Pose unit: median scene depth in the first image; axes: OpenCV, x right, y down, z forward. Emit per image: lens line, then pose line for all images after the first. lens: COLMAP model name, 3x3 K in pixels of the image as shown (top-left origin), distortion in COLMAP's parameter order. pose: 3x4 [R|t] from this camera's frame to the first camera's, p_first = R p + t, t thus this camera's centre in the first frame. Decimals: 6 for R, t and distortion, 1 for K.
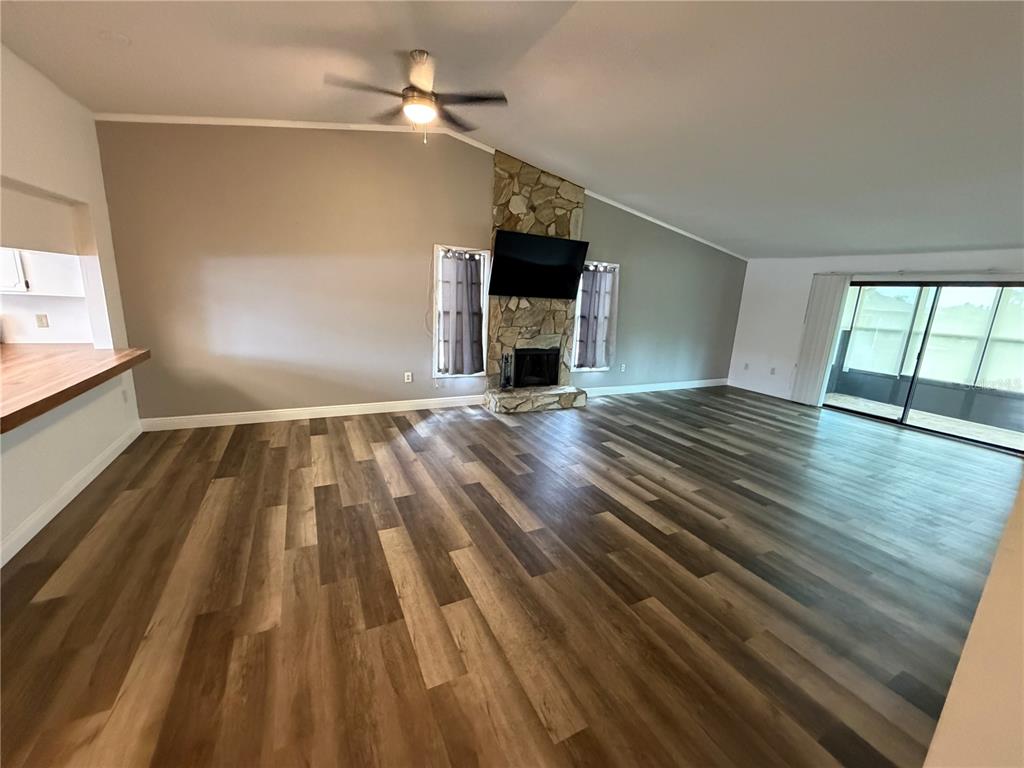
lens RADIAL K [[409.1, 0, 512.0], [0, 409.1, 384.0], [0, 0, 1]] dist [-0.001951, -0.000065]
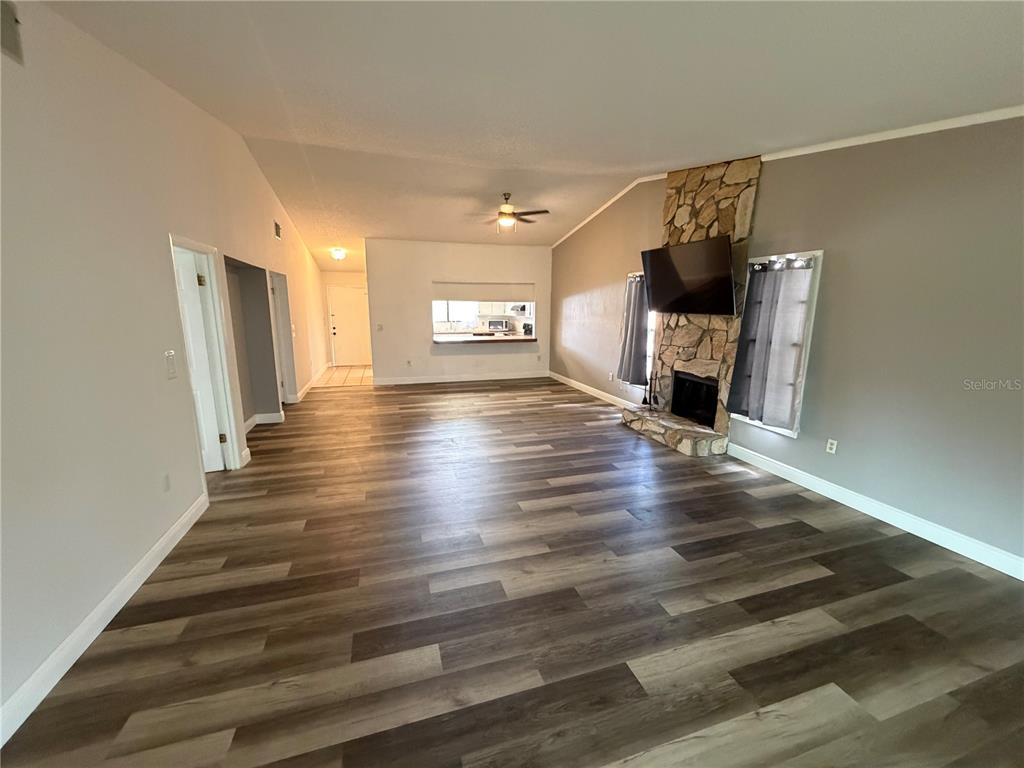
lens RADIAL K [[409.1, 0, 512.0], [0, 409.1, 384.0], [0, 0, 1]] dist [-0.001951, -0.000065]
pose [[-0.167835, 0.132332, -0.976893, 0.988428], [-0.229565, 0.958460, 0.169275, -0.130238], [0.958713, 0.252671, -0.130485, 0.796501]]
